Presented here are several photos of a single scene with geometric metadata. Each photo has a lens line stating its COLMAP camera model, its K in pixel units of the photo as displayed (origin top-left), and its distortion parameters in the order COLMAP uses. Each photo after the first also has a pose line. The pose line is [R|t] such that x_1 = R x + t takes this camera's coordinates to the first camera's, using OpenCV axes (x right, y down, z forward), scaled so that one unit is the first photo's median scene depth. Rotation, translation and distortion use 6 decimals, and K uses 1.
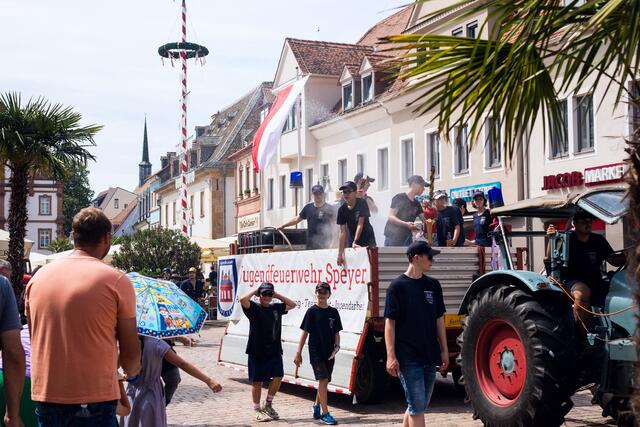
lens RADIAL K [[978.6, 0, 320.0], [0, 978.6, 213.5], [0, 0, 1]] dist [0.003008, 0.018491]
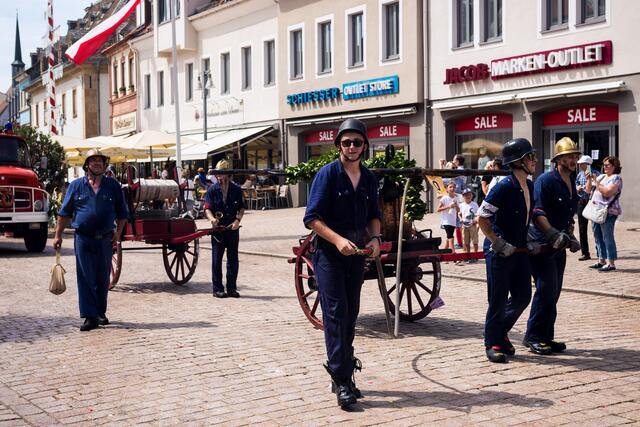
lens RADIAL K [[978.6, 0, 320.0], [0, 978.6, 213.5], [0, 0, 1]] dist [0.003008, 0.018491]
pose [[0.993175, -0.006117, 0.116477, 0.002691], [-0.005178, 0.995327, 0.096421, 0.004629], [-0.116522, -0.096366, 0.988502, 0.053876]]
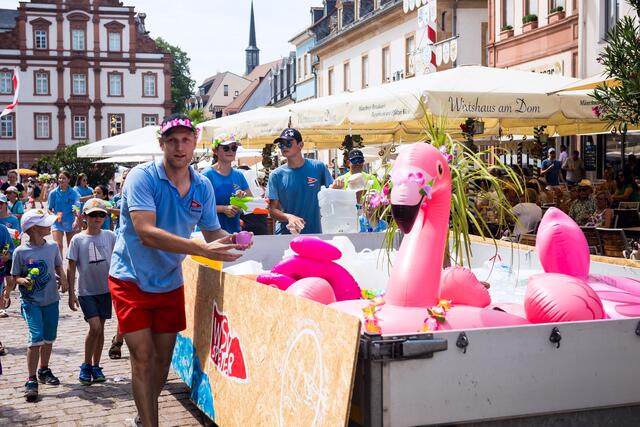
lens RADIAL K [[978.6, 0, 320.0], [0, 978.6, 213.5], [0, 0, 1]] dist [0.003008, 0.018491]
pose [[0.995822, 0.007869, -0.090974, -0.144706], [0.001486, 0.994751, 0.102319, 0.031280], [0.091301, -0.102027, 0.990583, 0.440290]]
